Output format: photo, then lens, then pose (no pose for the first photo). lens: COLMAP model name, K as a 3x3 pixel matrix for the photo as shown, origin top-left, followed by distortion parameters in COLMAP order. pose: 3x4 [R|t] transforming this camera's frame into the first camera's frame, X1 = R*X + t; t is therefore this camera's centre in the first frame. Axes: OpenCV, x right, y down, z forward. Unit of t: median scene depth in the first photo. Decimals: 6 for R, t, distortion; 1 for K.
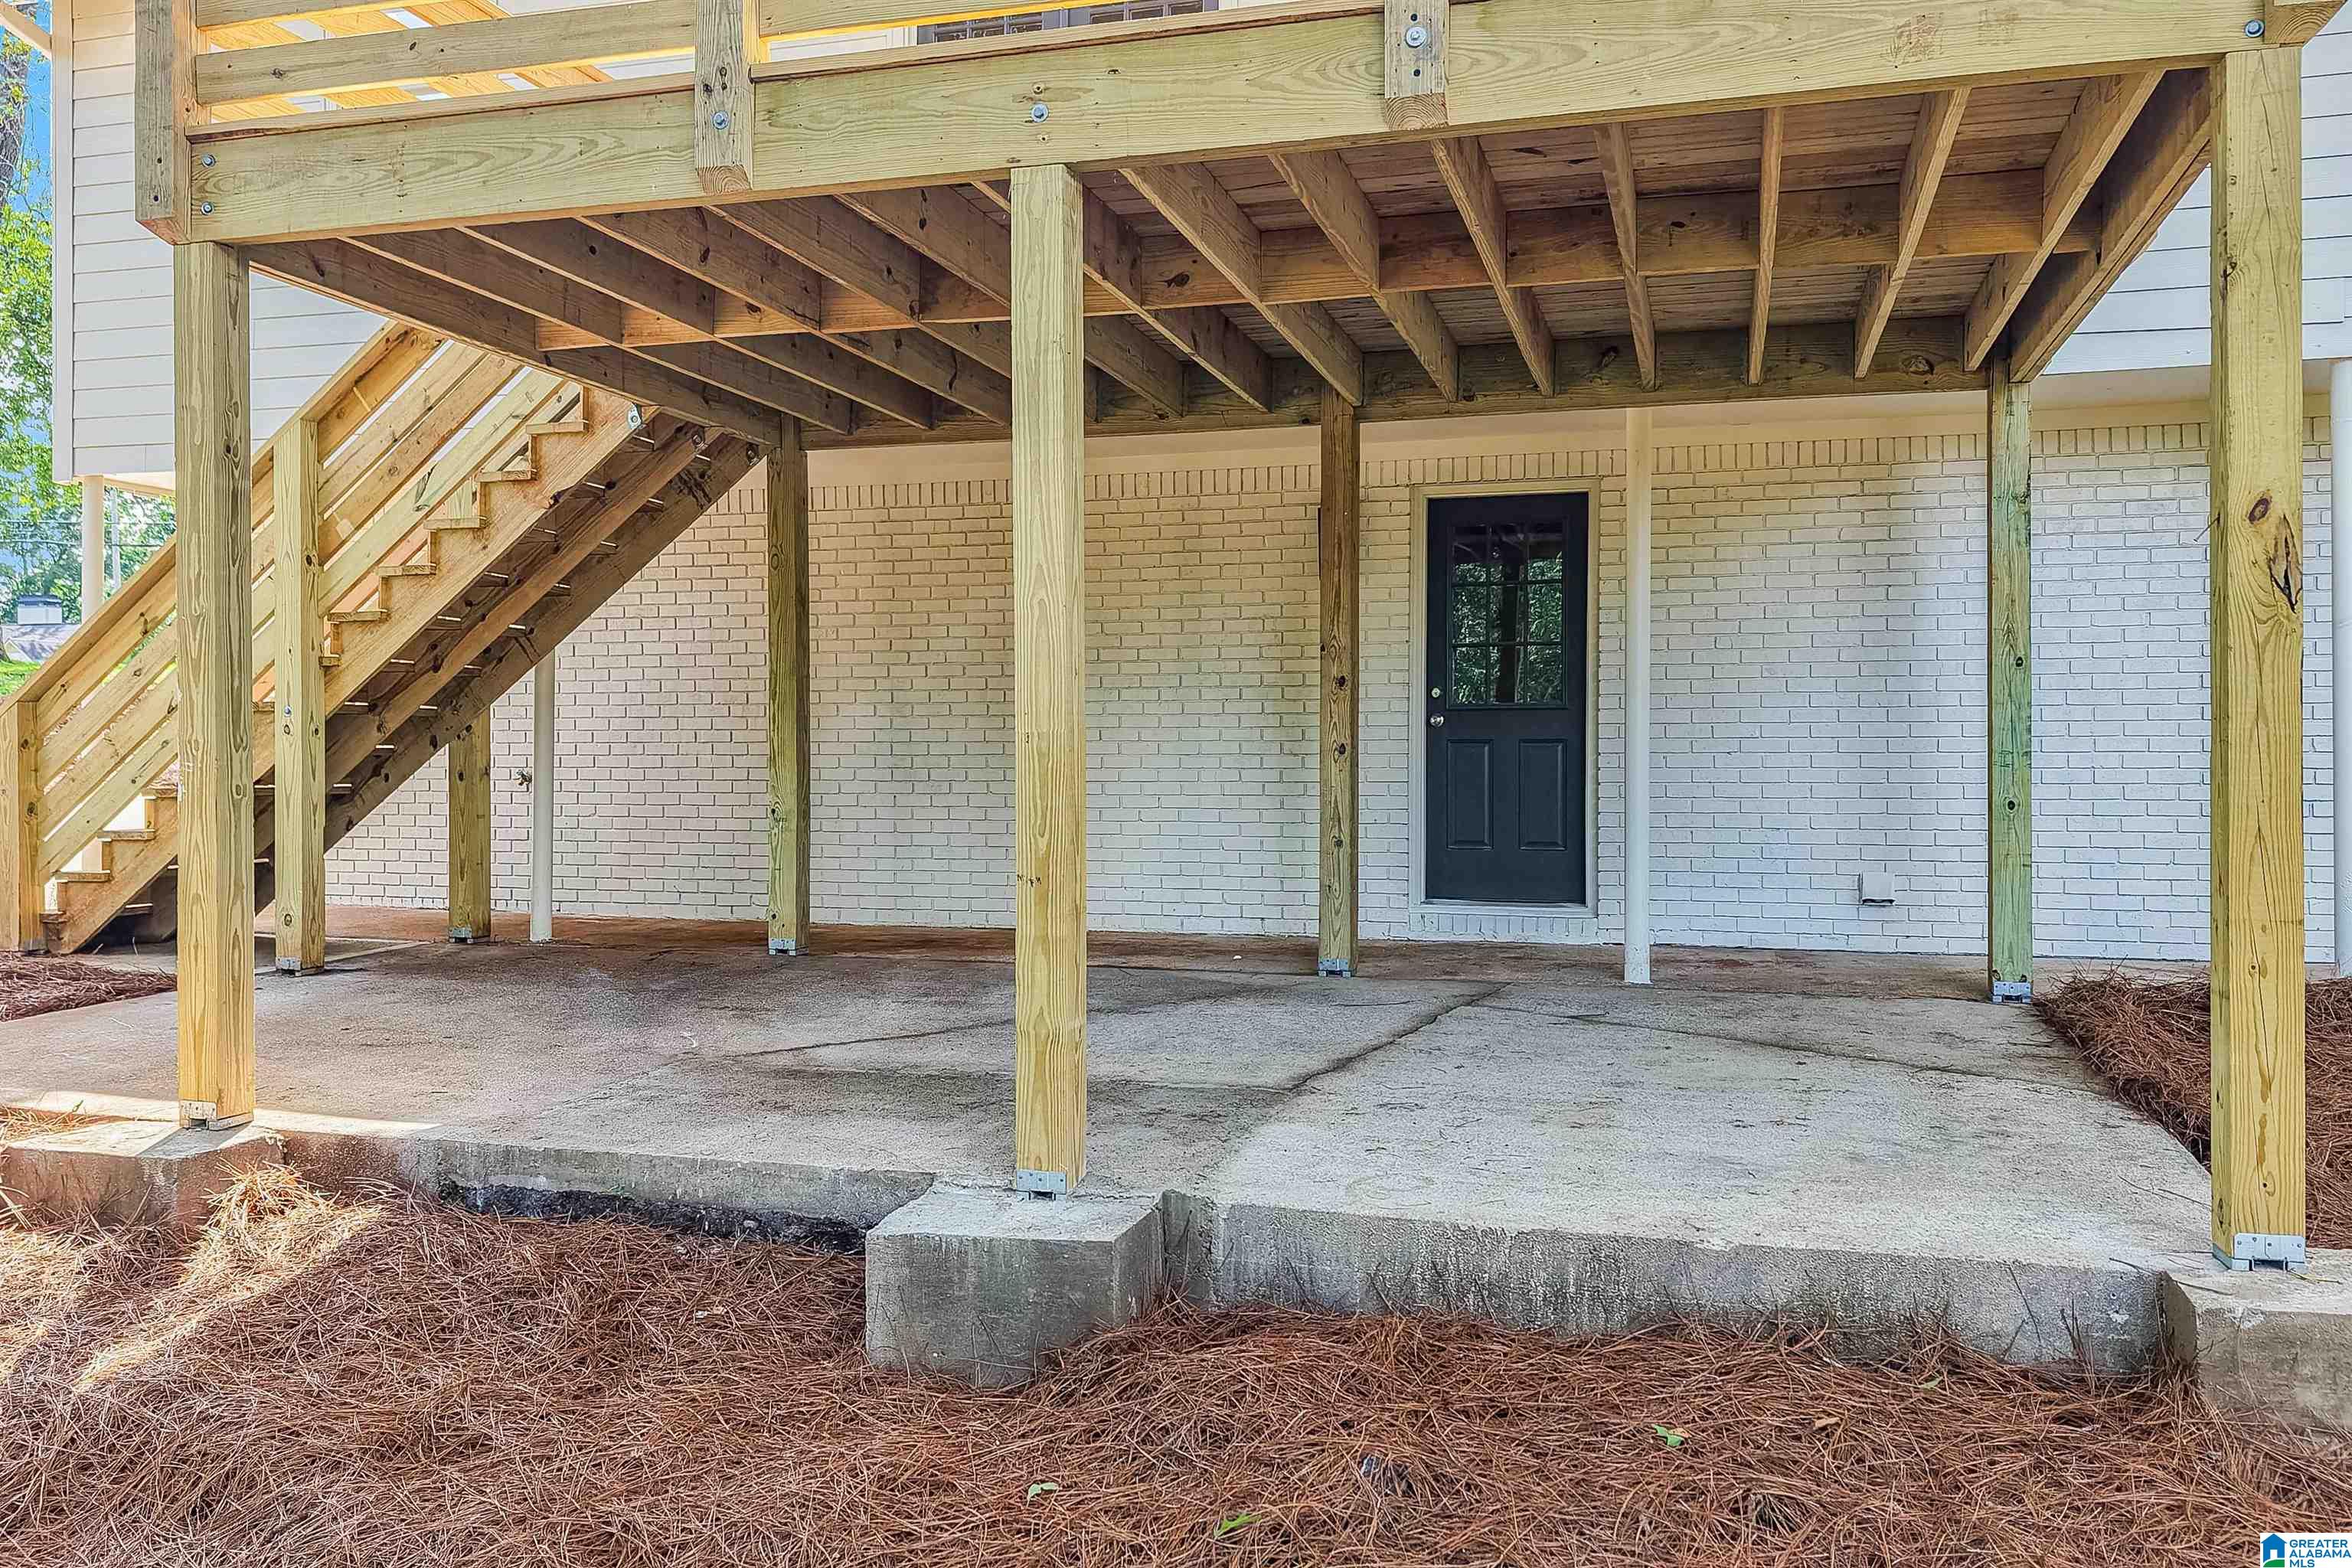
lens RADIAL K [[1846.4, 0, 1174.6], [0, 1846.4, 776.8], [0, 0, 1]] dist [0.037711, -0.046686]
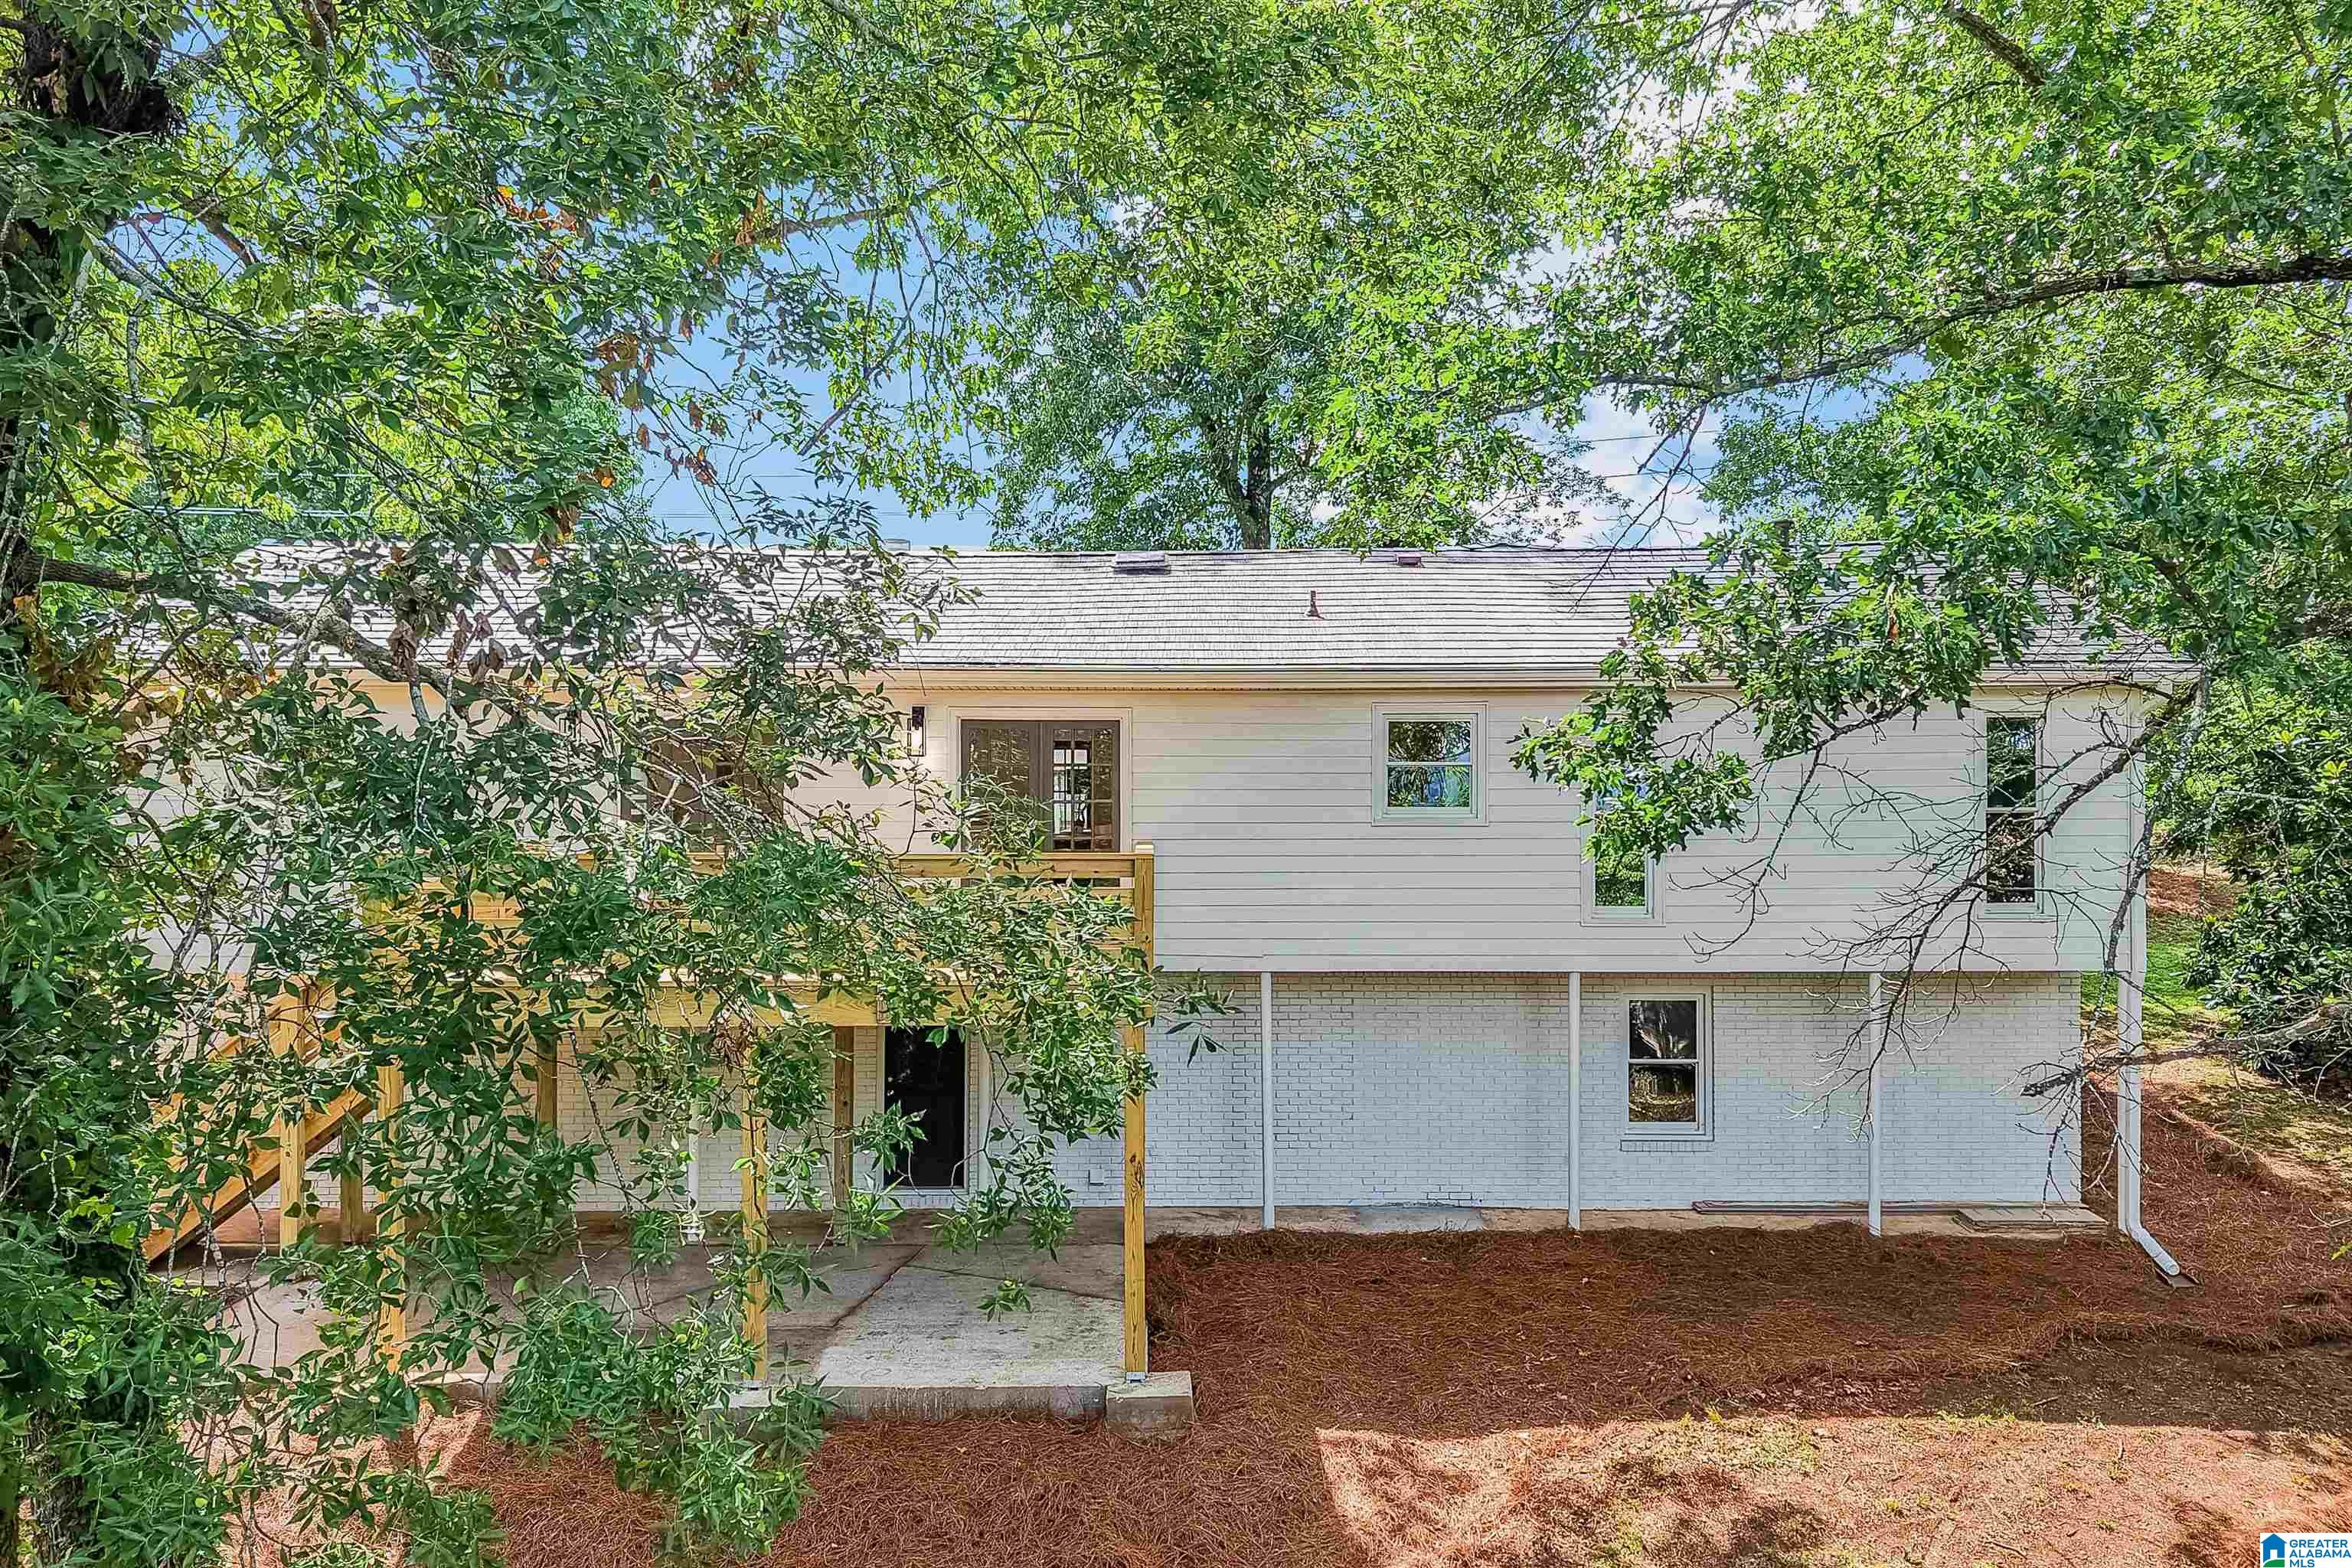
lens RADIAL K [[1846.4, 0, 1180.6], [0, 1846.4, 786.9], [0, 0, 1]] dist [0.037711, -0.046686]
pose [[0.954828, 0.005847, 0.297102, -0.311415], [-0.001879, 0.999905, -0.013637, -0.694250], [-0.297153, 0.012463, 0.954748, -2.027406]]
